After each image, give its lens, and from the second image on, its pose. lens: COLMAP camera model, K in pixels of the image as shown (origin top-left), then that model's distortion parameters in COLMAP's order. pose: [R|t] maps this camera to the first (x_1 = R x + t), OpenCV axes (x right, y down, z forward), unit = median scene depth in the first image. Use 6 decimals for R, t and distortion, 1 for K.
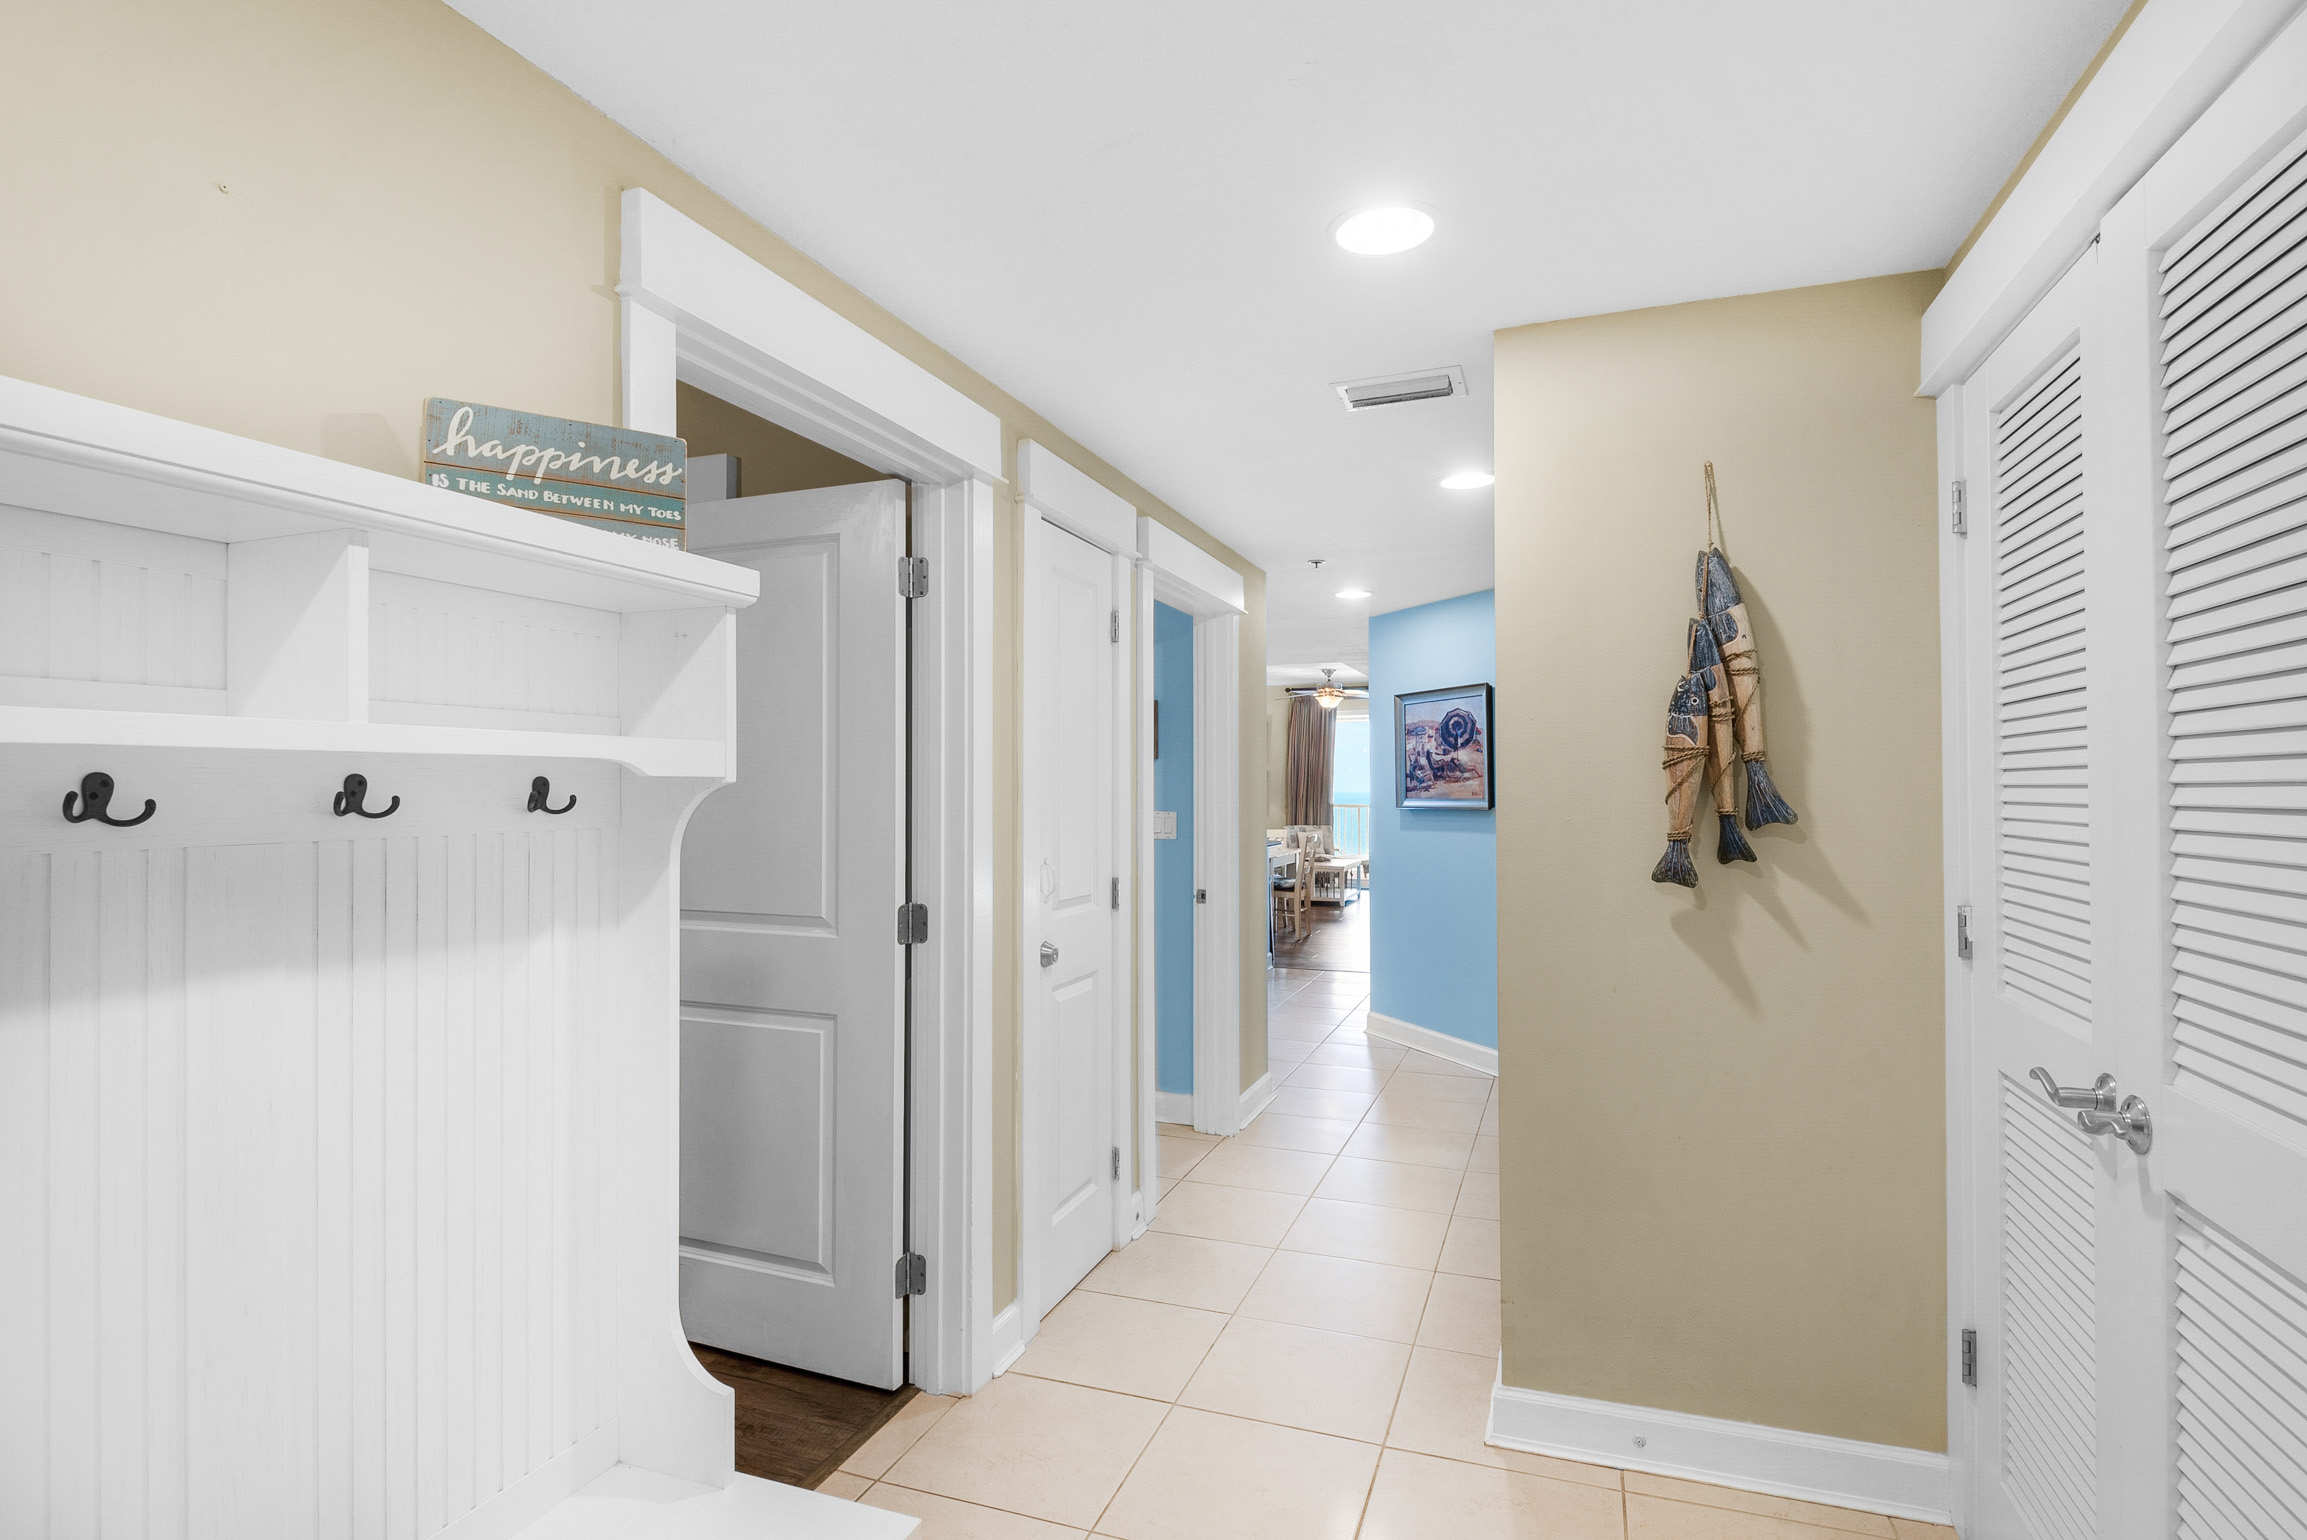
lens RADIAL K [[1144.7, 0, 1153.5], [0, 1144.7, 770.0], [0, 0, 1]] dist [0.000341, -0.000001]
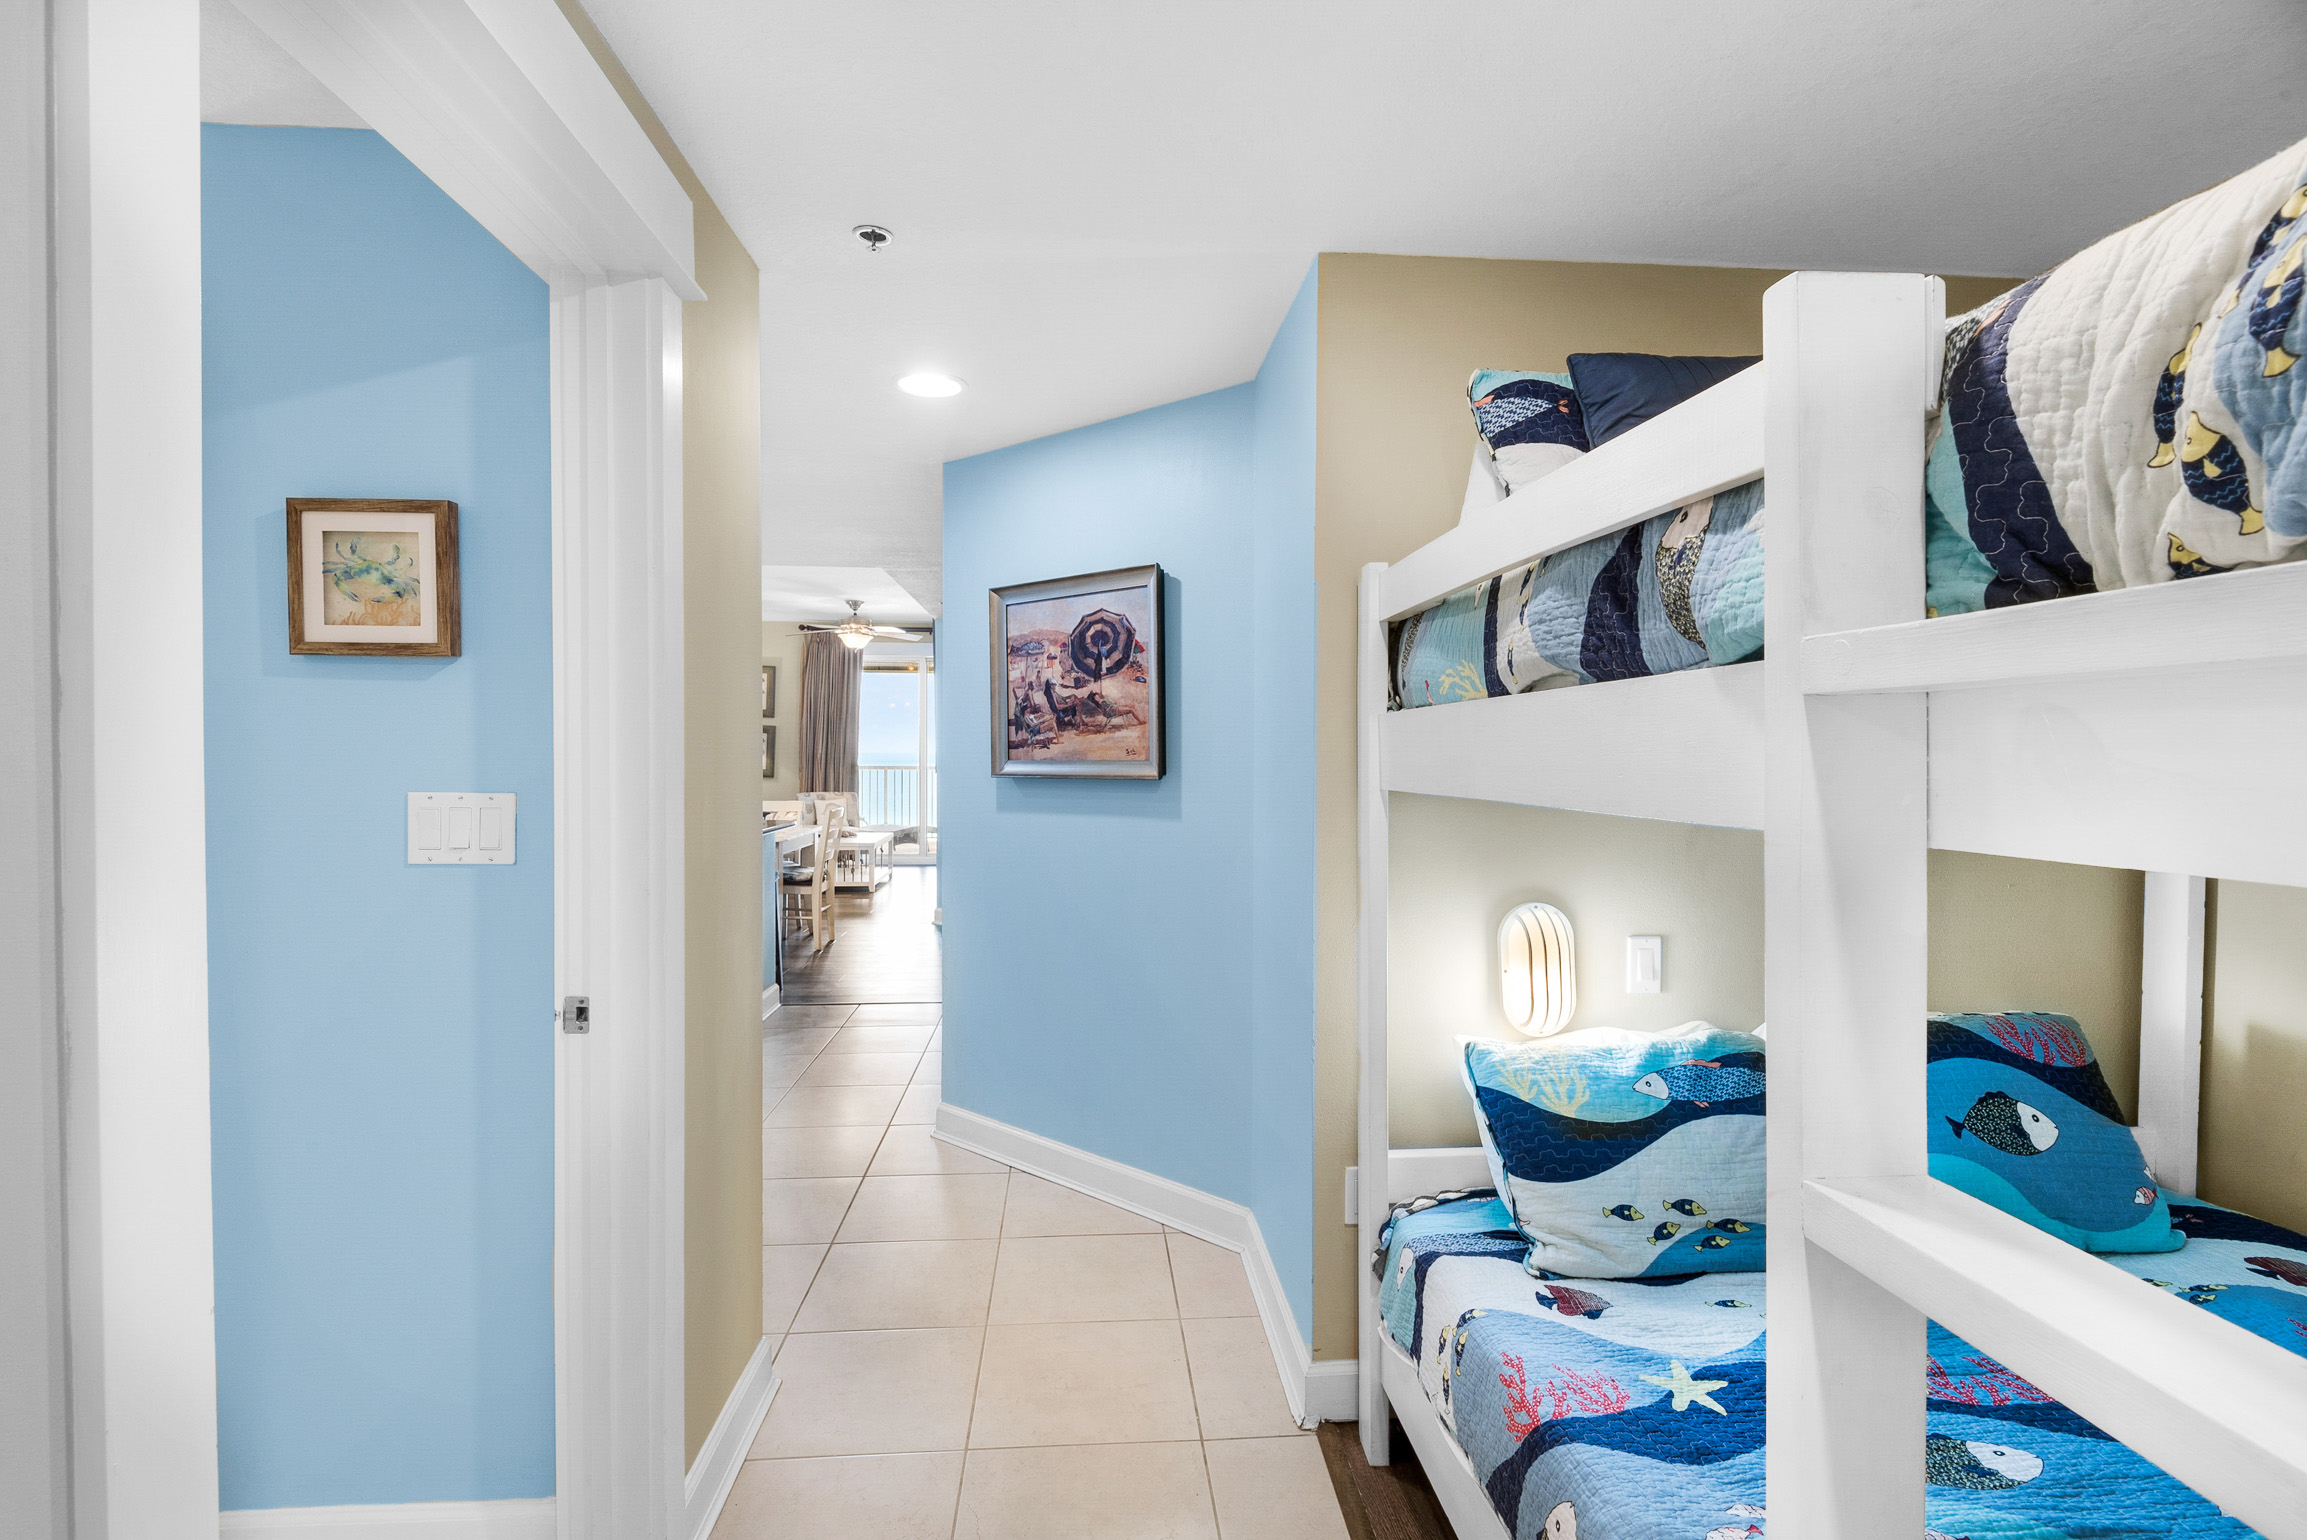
lens RADIAL K [[1050.0, 0, 1153.5], [0, 1050.0, 770.0], [0, 0, 1]] dist [0.010442, -0.014855]
pose [[0.904689, -0.006337, 0.426025, 0.053255], [-0.008732, 0.999404, 0.033409, 0.010856], [-0.425983, -0.033944, 0.904094, 0.465861]]
